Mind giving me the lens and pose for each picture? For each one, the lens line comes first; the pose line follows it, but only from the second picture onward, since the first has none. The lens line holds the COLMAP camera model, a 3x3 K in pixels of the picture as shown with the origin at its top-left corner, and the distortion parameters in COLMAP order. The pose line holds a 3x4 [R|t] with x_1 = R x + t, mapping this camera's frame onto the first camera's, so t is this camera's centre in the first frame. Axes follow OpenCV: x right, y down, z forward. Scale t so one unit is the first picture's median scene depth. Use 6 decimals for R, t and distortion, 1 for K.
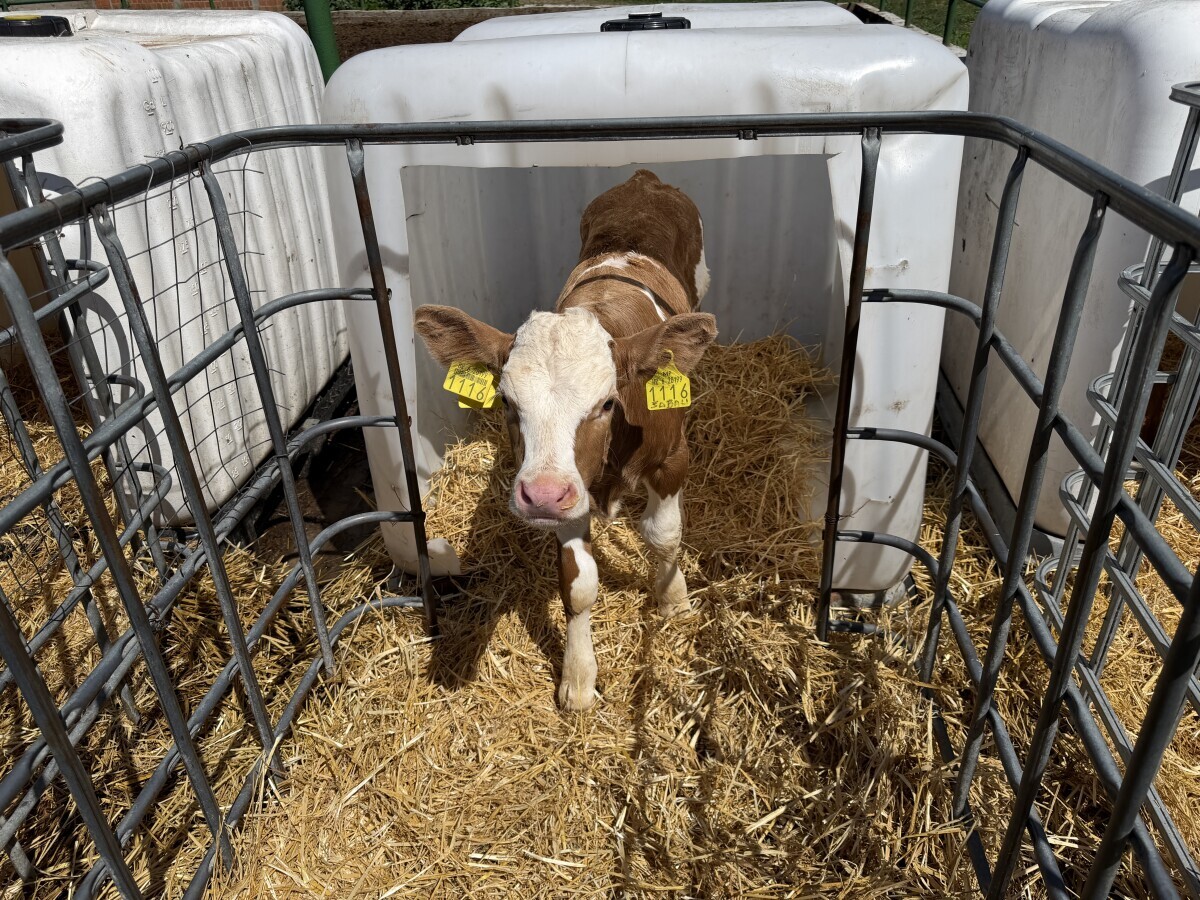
lens RADIAL K [[867.9, 0, 598.8], [0, 867.9, 446.0], [0, 0, 1]] dist [0.014844, -0.017266]
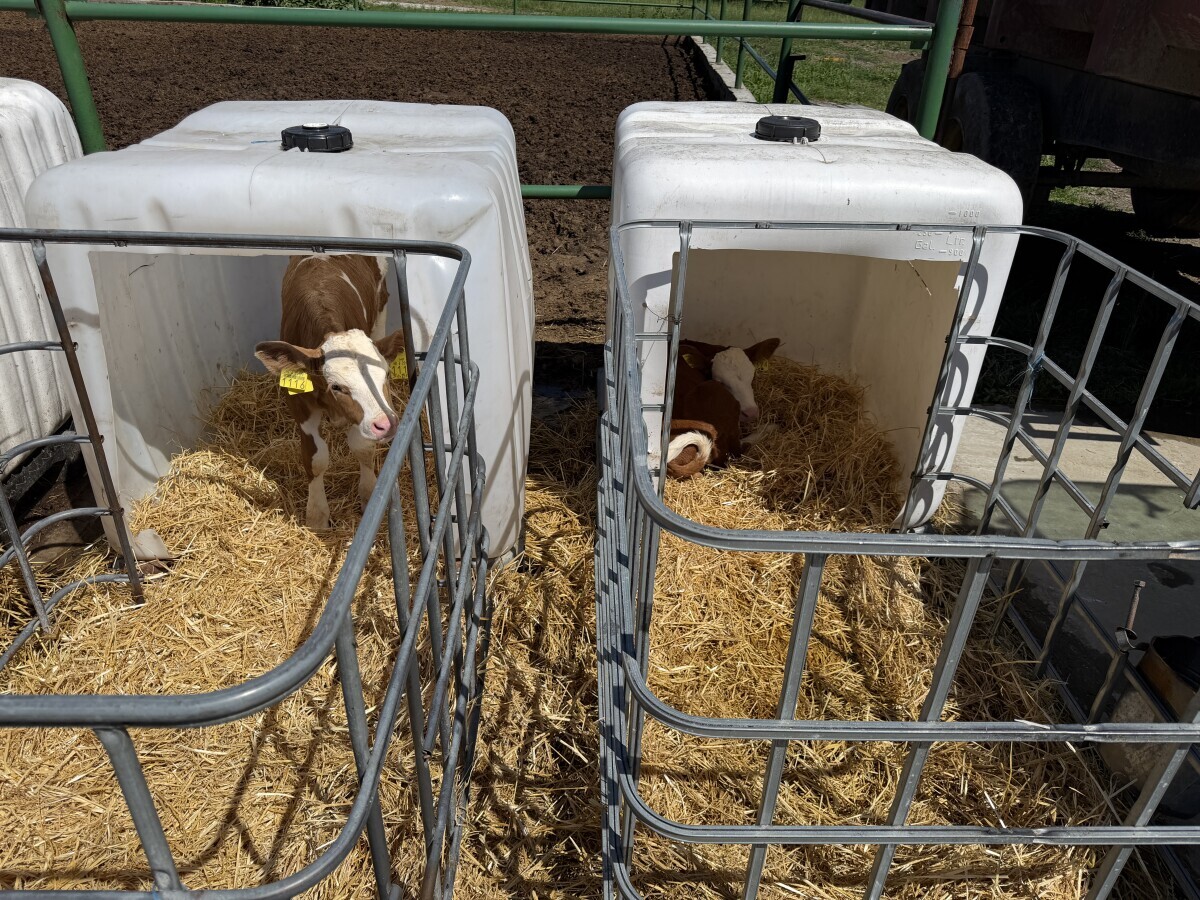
lens RADIAL K [[867.9, 0, 599.8], [0, 867.9, 455.1], [0, 0, 1]] dist [0.014844, -0.017266]
pose [[0.989580, -0.010385, 0.143607, 0.323768], [0.008986, 0.999906, 0.010387, -0.009822], [-0.143701, -0.008988, 0.989580, -0.403073]]
